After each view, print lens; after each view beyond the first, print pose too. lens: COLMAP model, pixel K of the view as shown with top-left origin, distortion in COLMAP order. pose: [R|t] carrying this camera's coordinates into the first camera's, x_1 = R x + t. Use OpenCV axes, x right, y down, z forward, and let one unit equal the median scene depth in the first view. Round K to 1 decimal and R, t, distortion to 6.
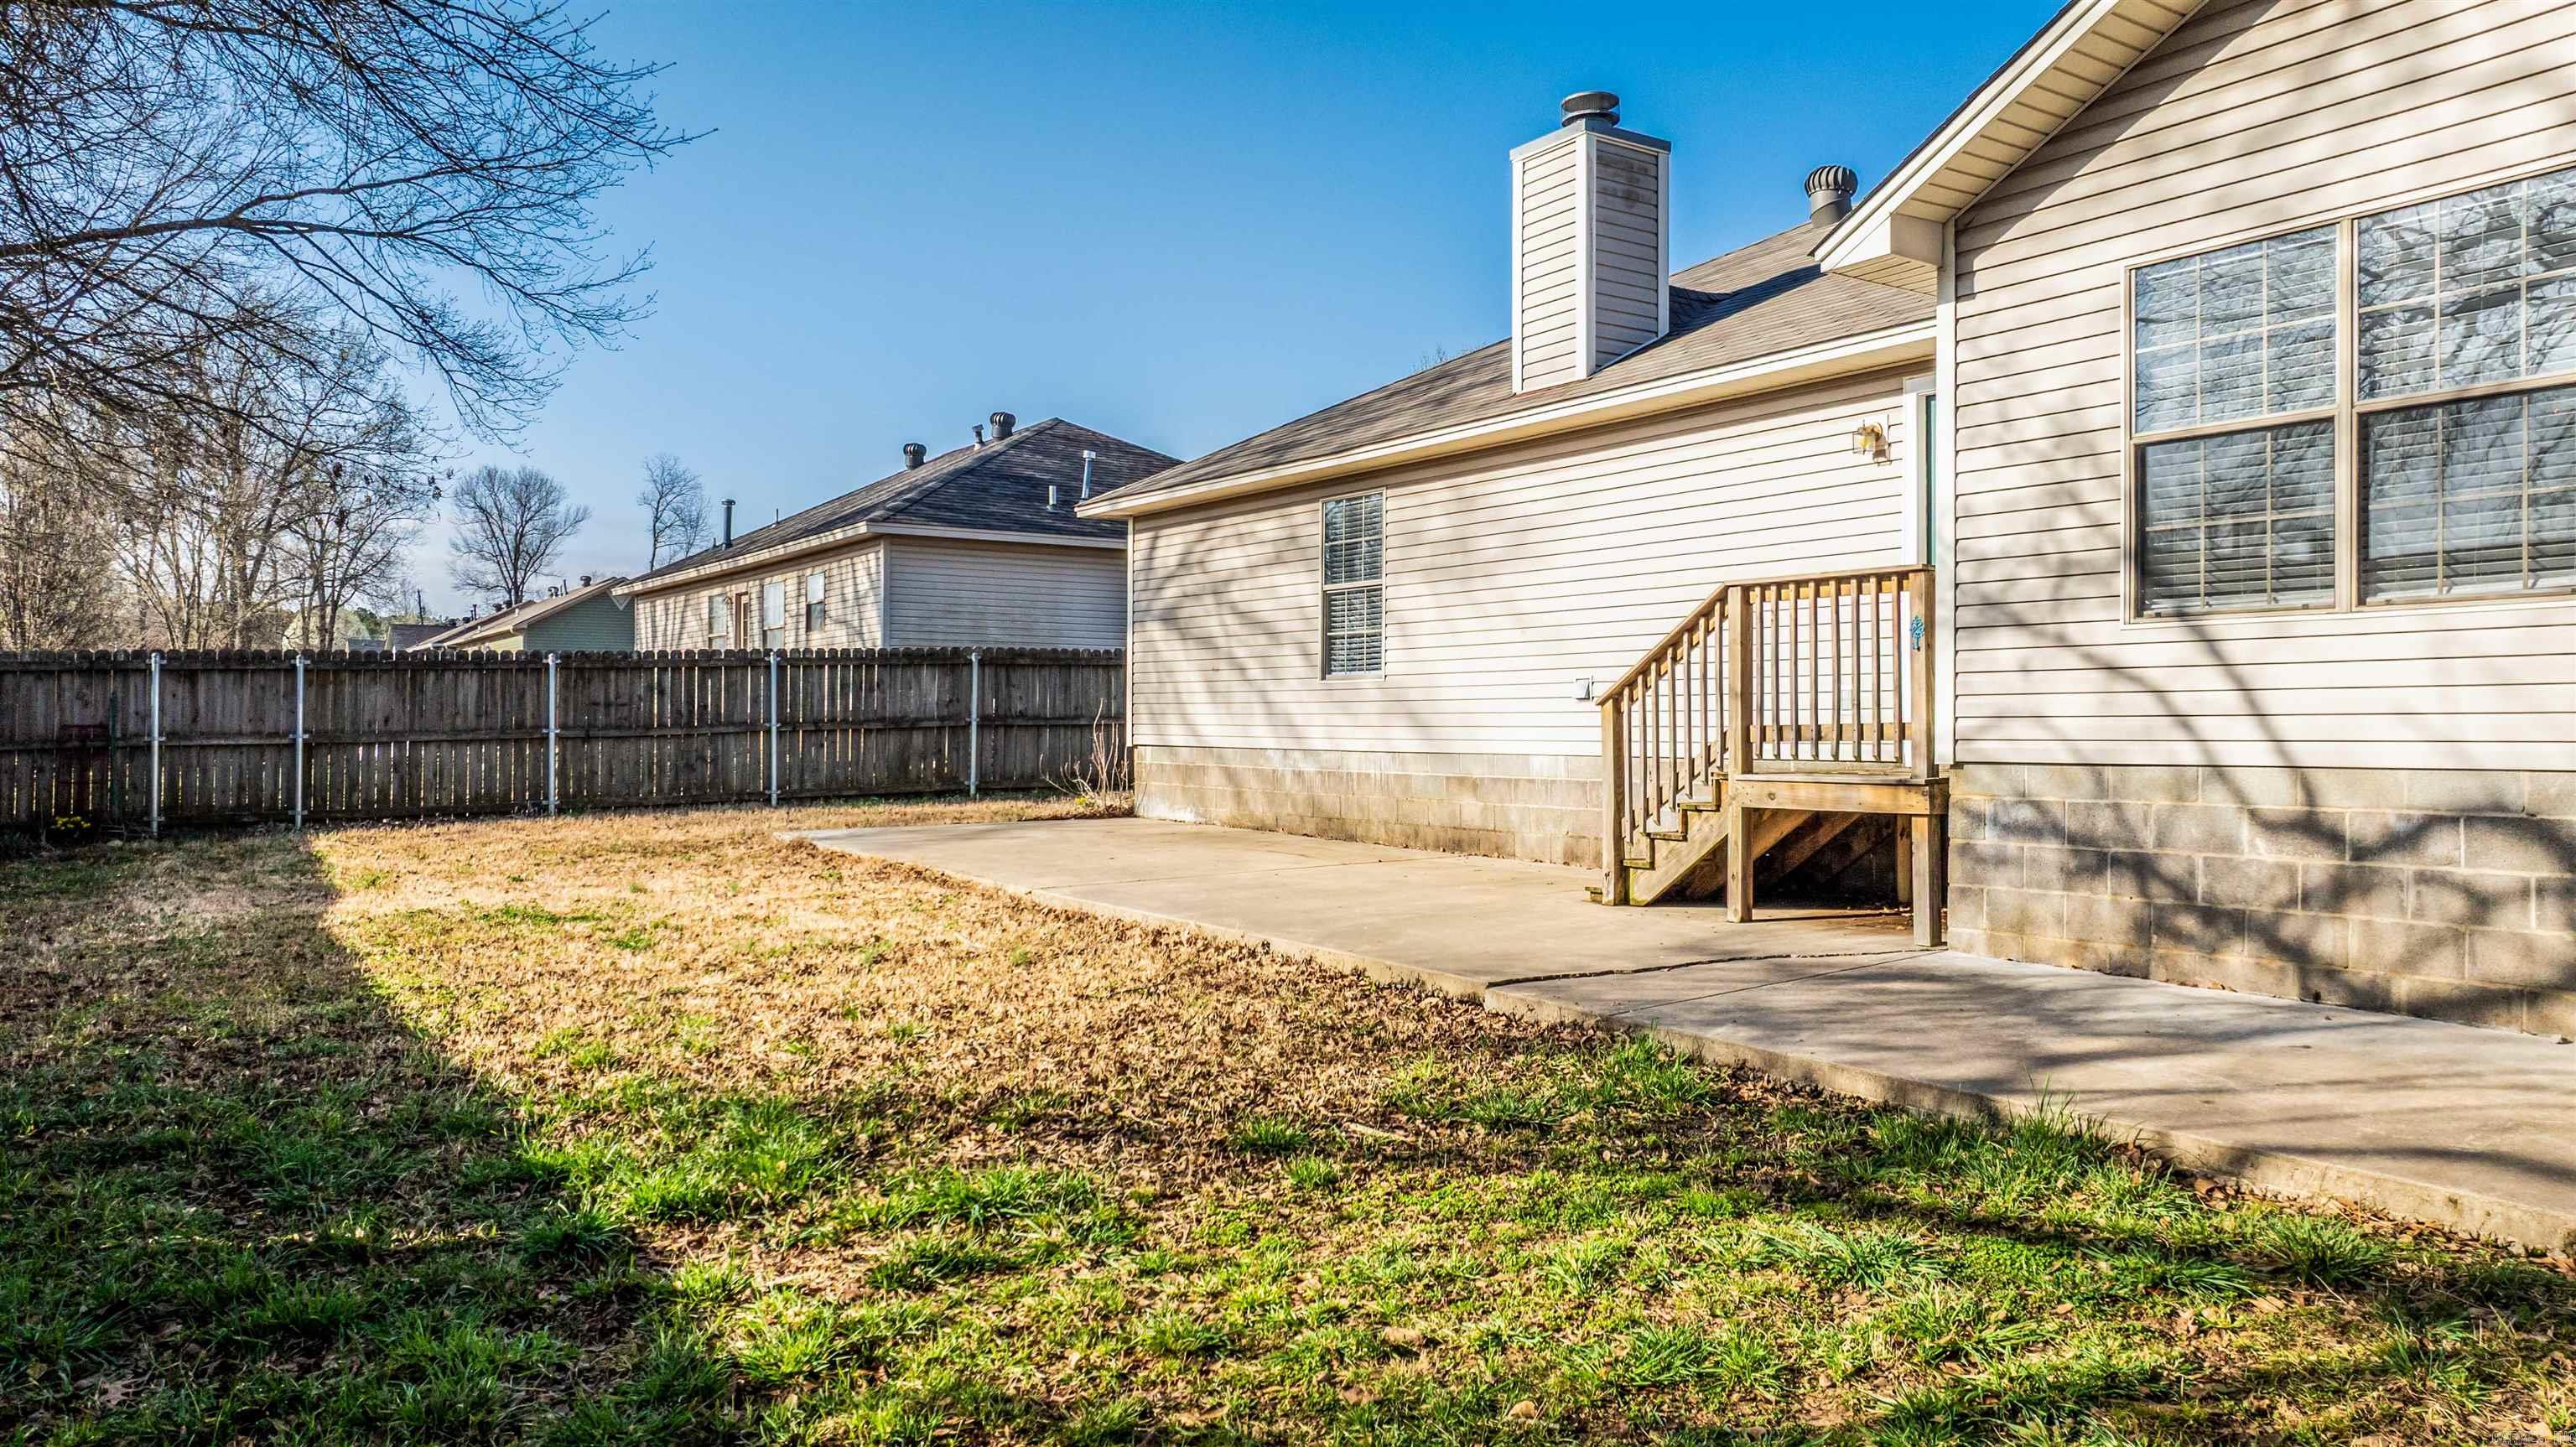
lens RADIAL K [[1804.1, 0, 1312.5], [0, 1804.1, 720.7], [0, 0, 1]] dist [-0.017840, -0.000807]
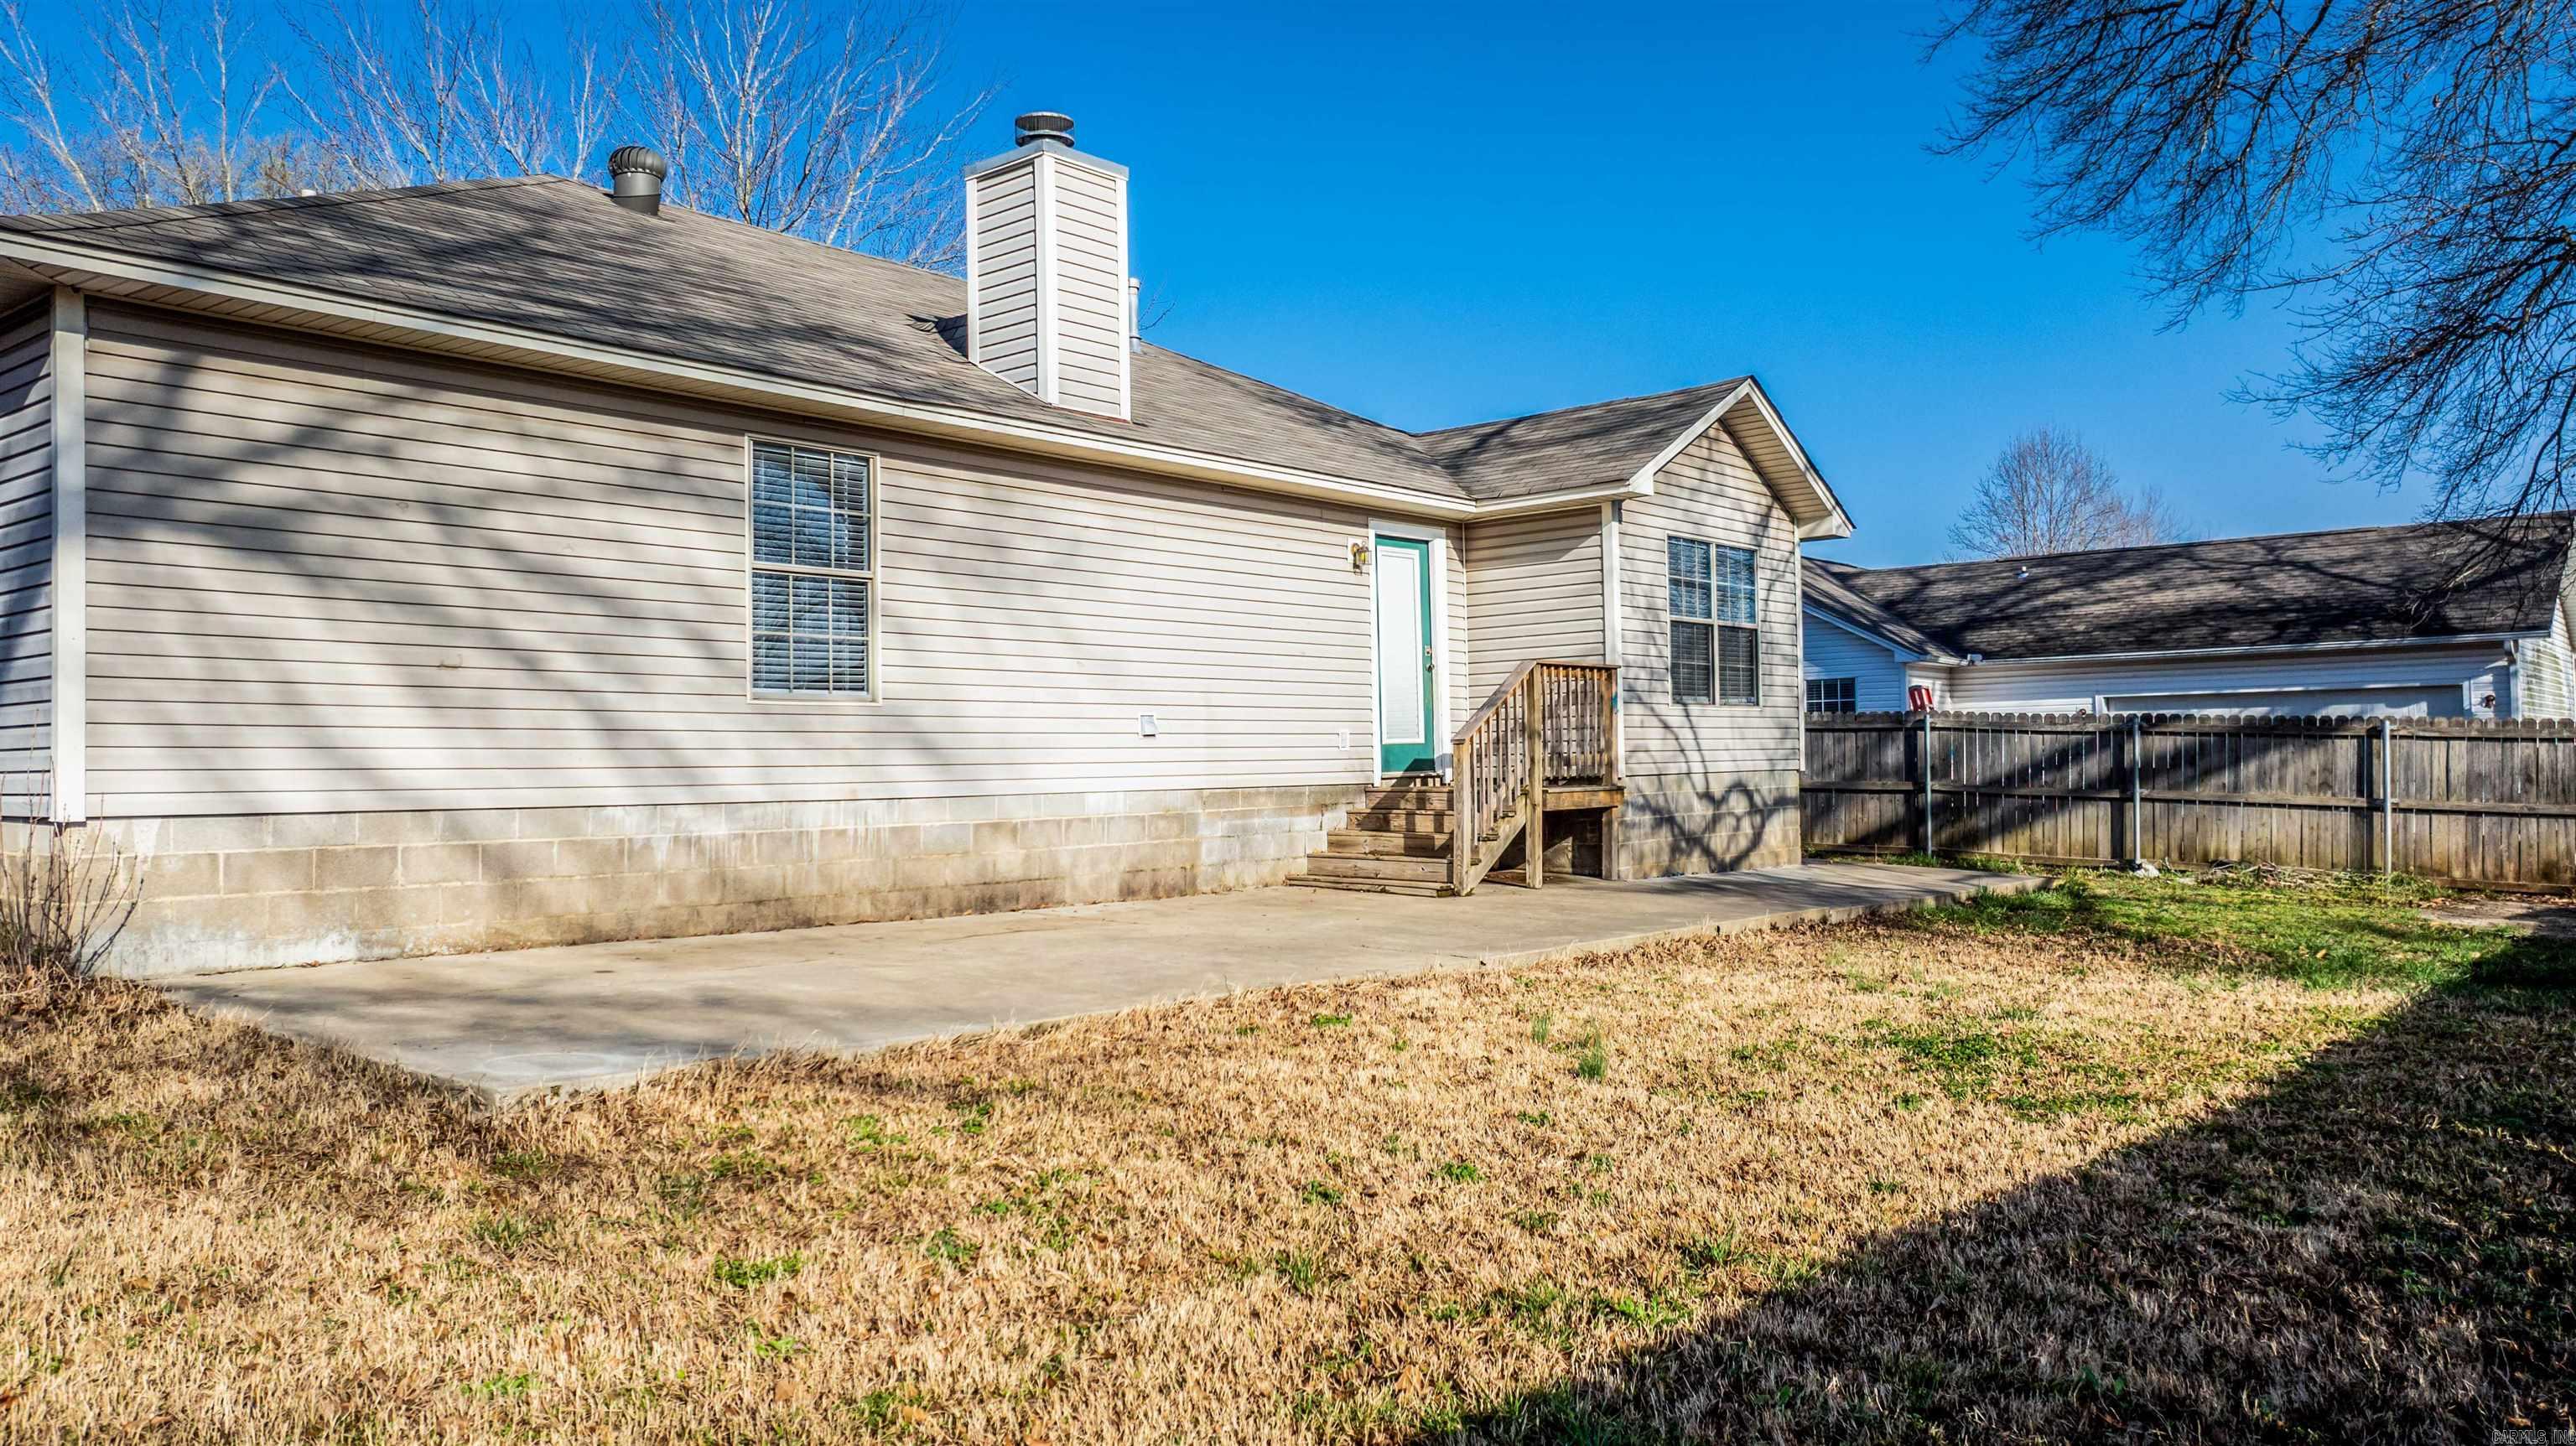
lens RADIAL K [[1804.0, 0, 1312.5], [0, 1804.0, 720.2], [0, 0, 1]] dist [-0.017840, -0.000807]
pose [[-0.300599, 0.028426, 0.953327, -0.837573], [0.013634, 0.999582, -0.025506, 0.006951], [-0.953653, 0.005331, -0.300860, 1.192941]]
